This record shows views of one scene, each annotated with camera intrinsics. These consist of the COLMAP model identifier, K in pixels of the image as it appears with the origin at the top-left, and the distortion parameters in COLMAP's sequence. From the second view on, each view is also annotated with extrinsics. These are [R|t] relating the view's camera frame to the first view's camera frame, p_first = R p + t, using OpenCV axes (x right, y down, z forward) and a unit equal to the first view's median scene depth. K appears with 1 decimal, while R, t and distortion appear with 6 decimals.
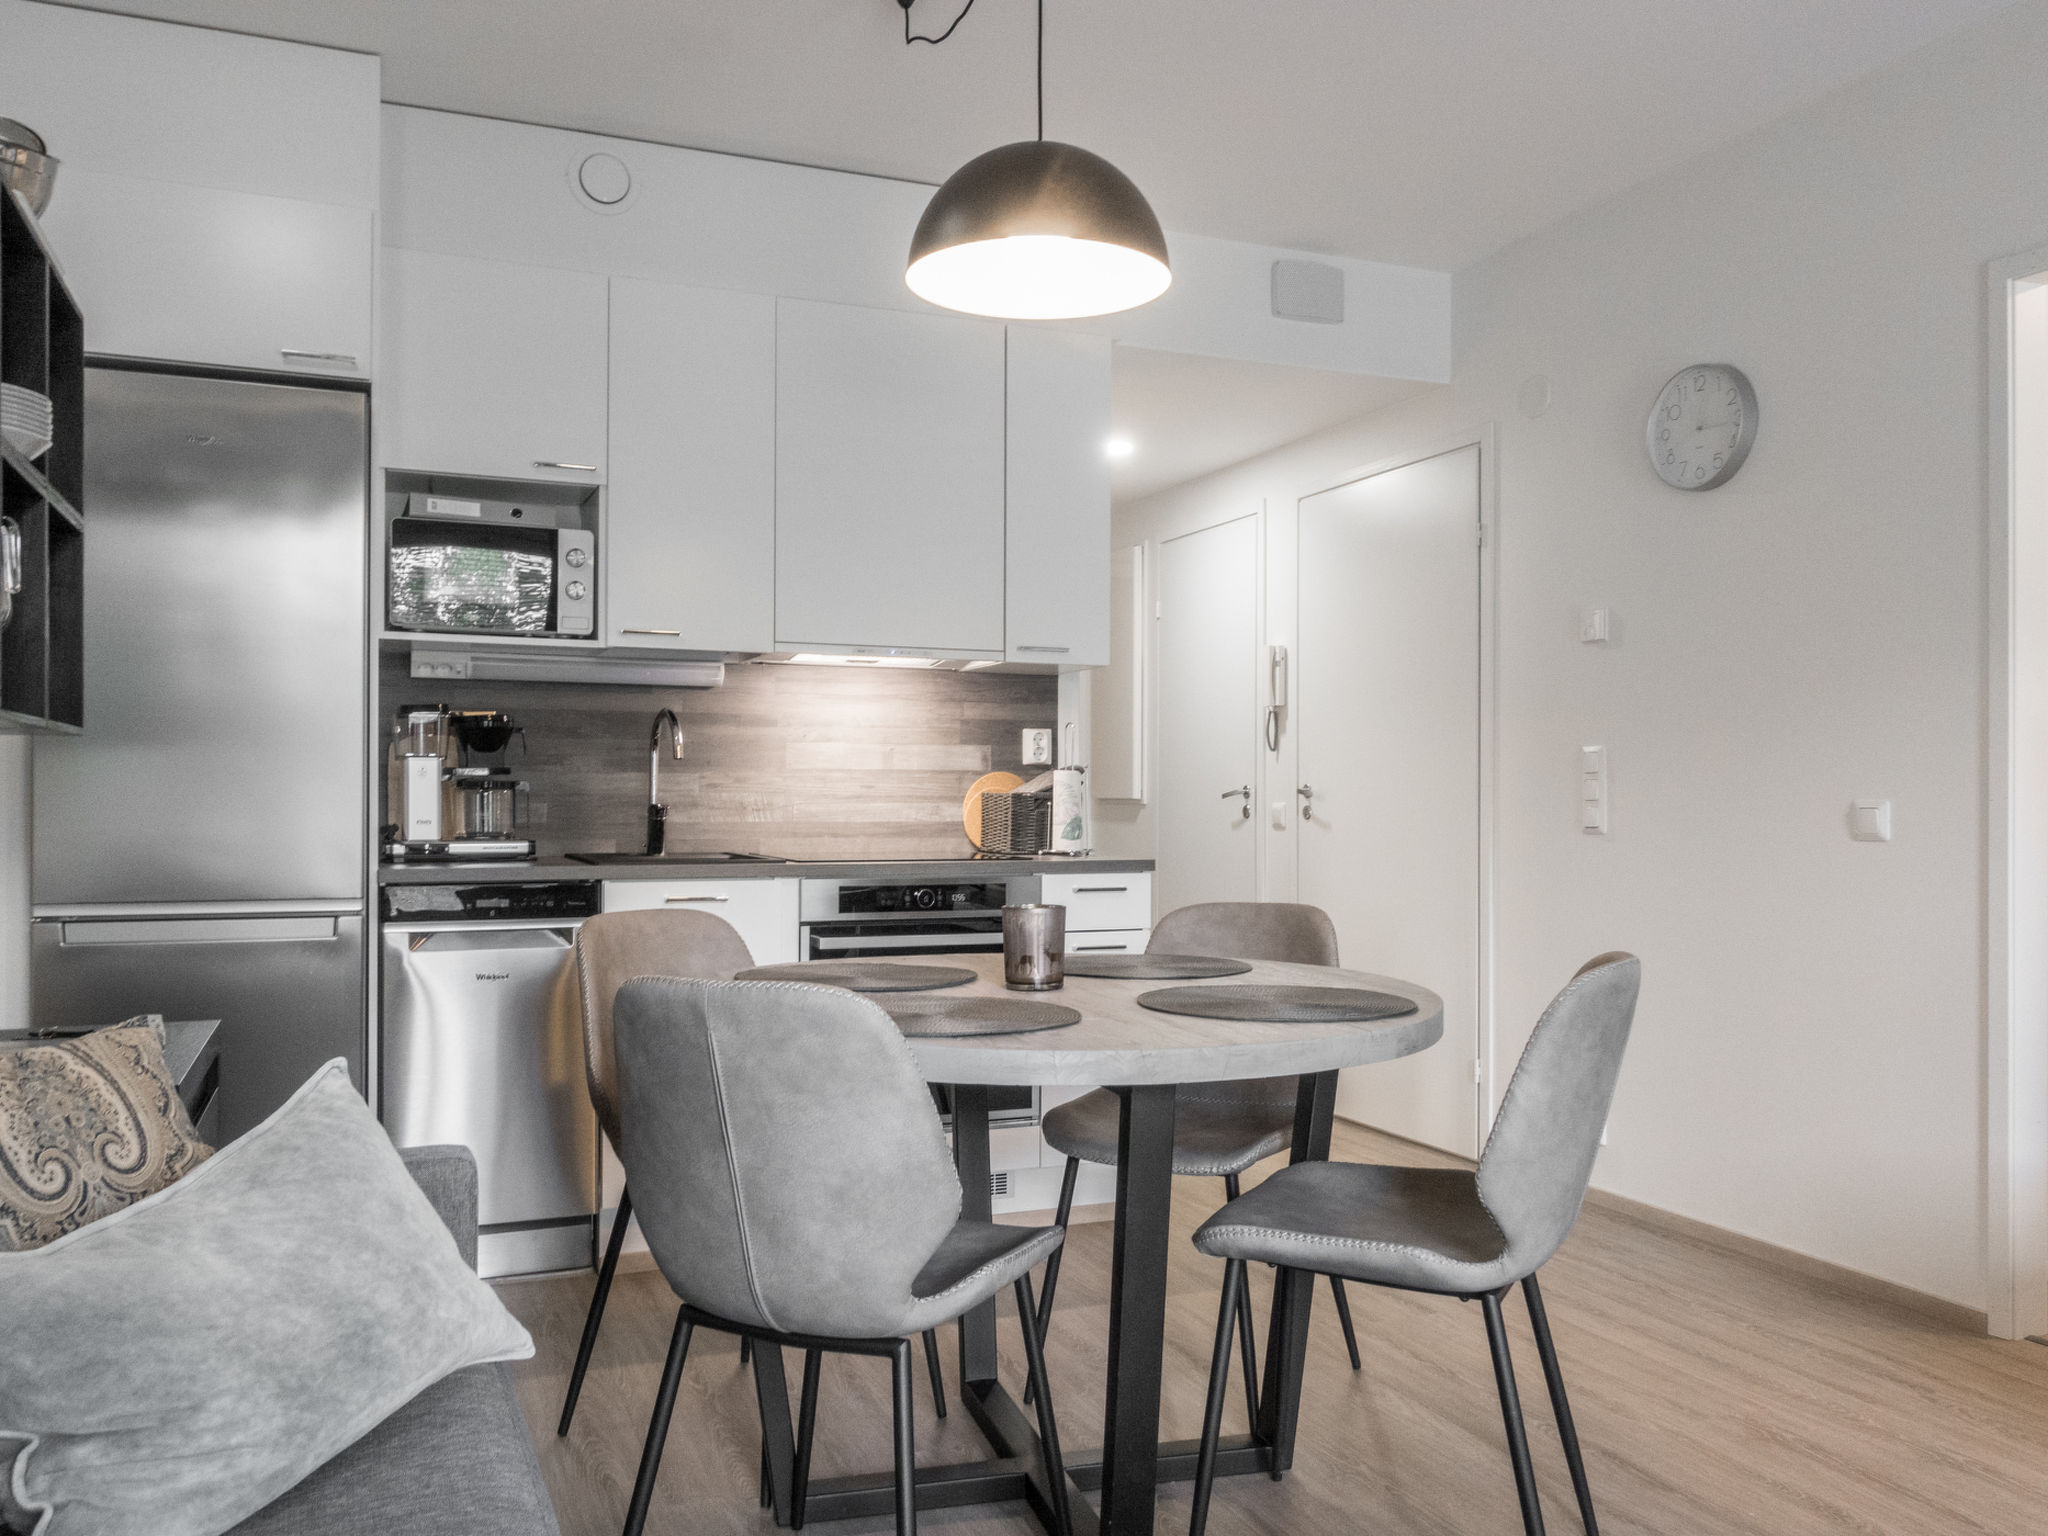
lens RADIAL K [[1603.1, 0, 1060.6], [0, 1603.1, 775.6], [0, 0, 1]] dist [-0.000965, -0.000725]
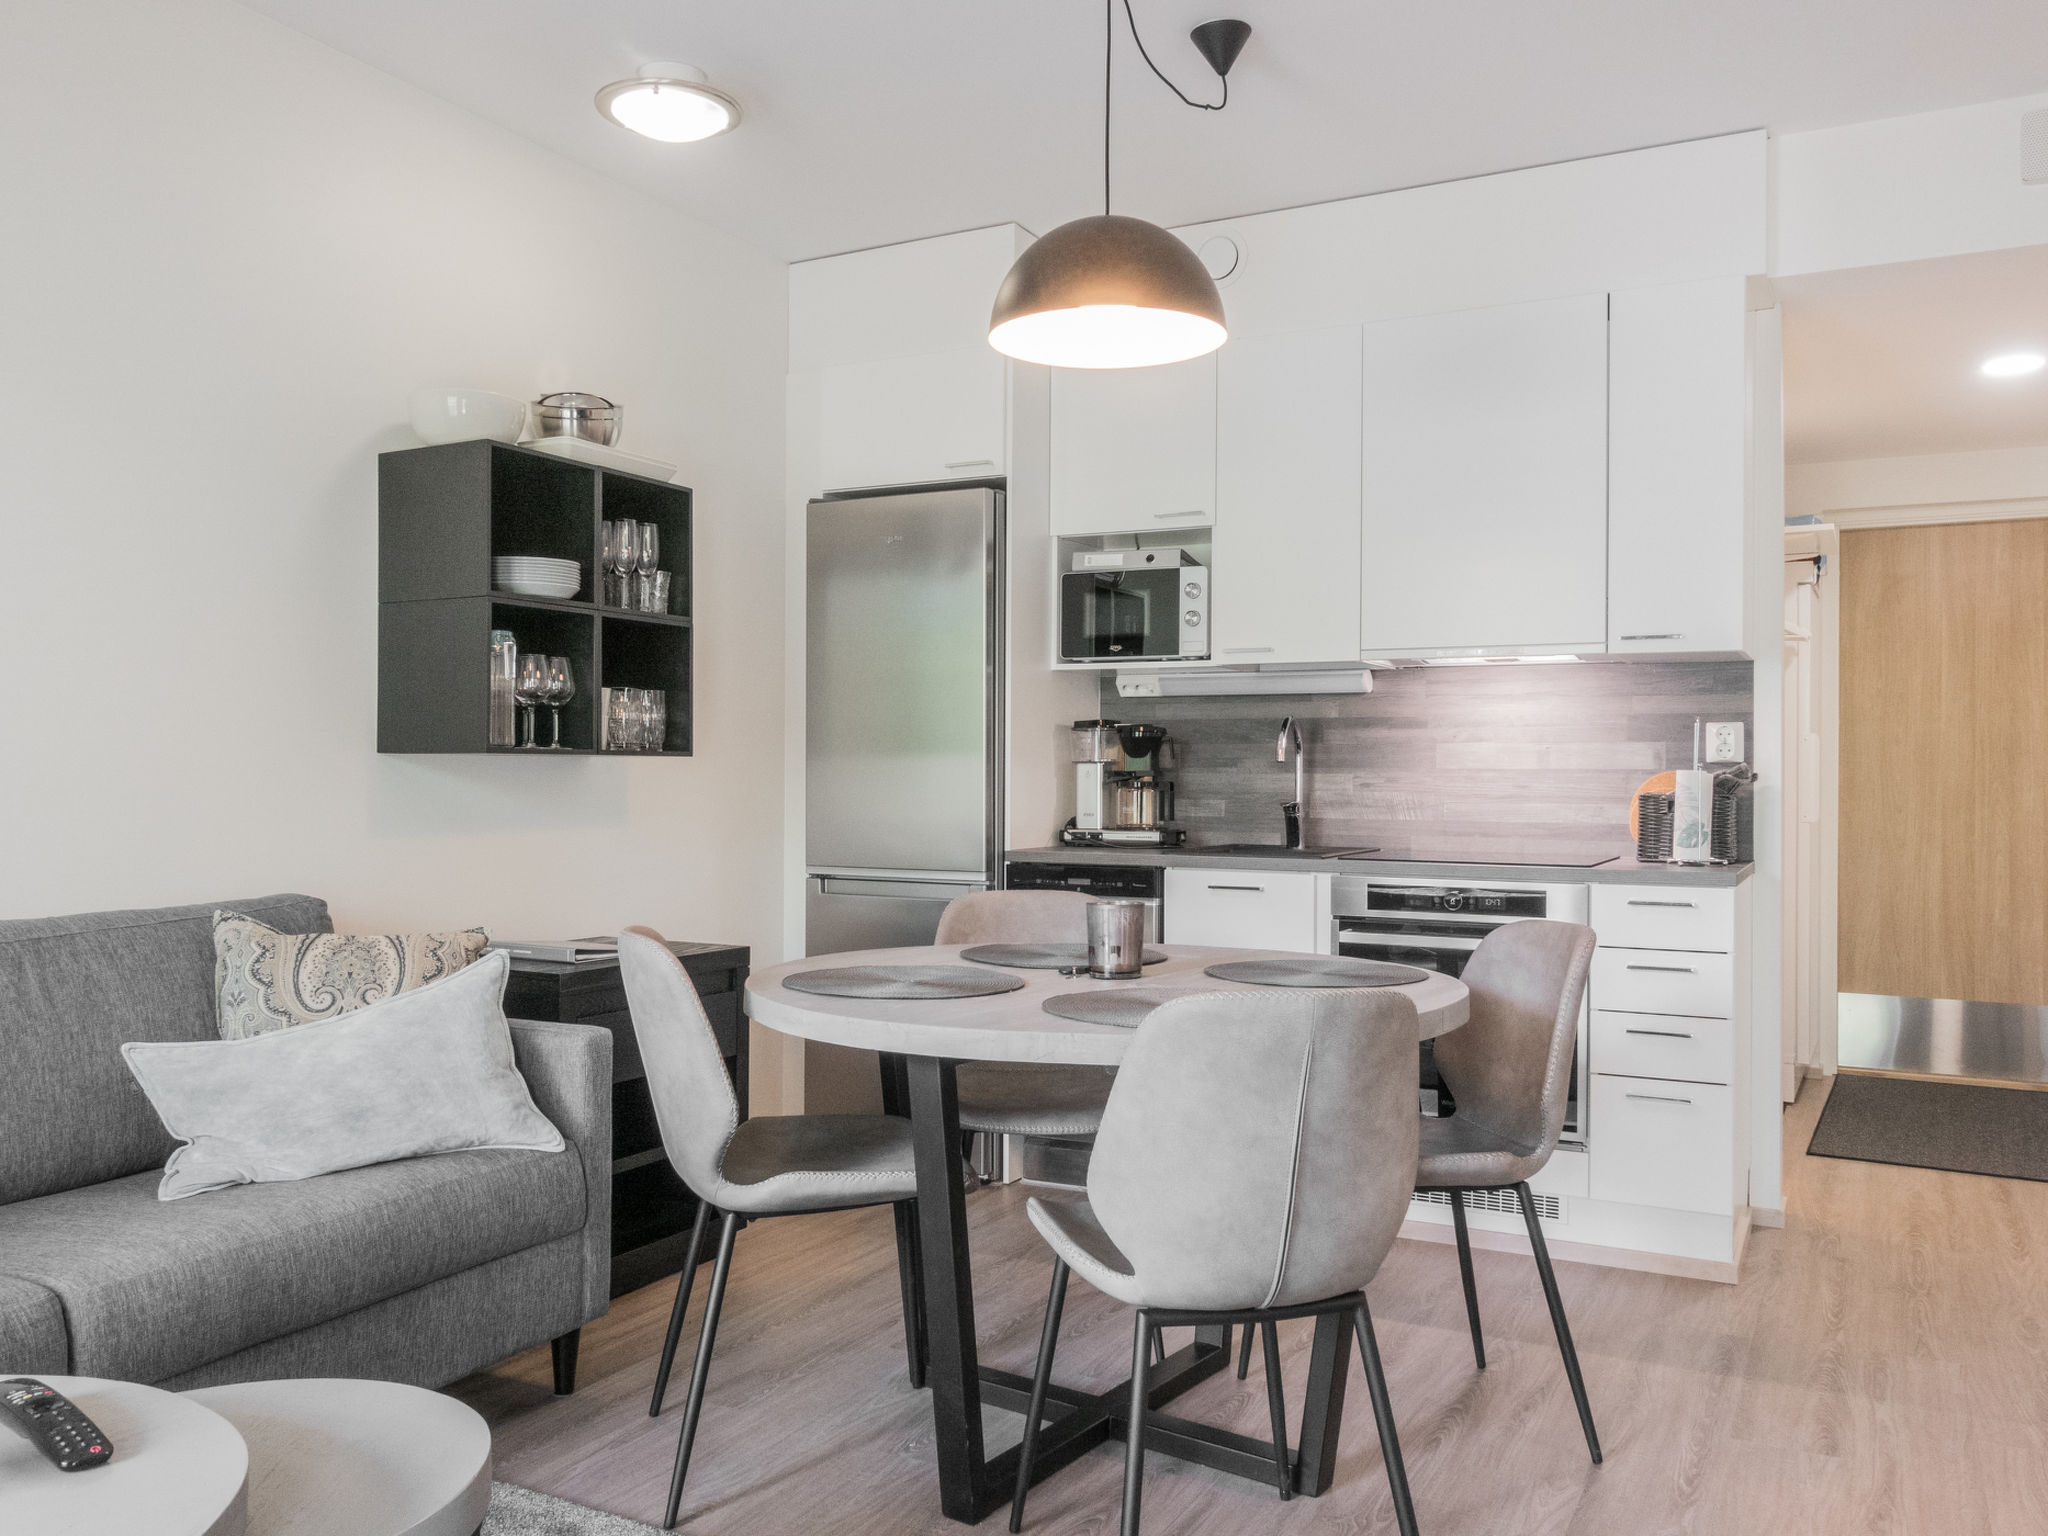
lens RADIAL K [[1622.5, 0, 1038.5], [0, 1622.5, 770.8], [0, 0, 1]] dist [0.008249, -0.000512]
pose [[0.641678, -0.001387, -0.766973, 0.470969], [0.006261, 0.999975, 0.003429, -0.008402], [0.766949, -0.007002, 0.641670, 0.138909]]
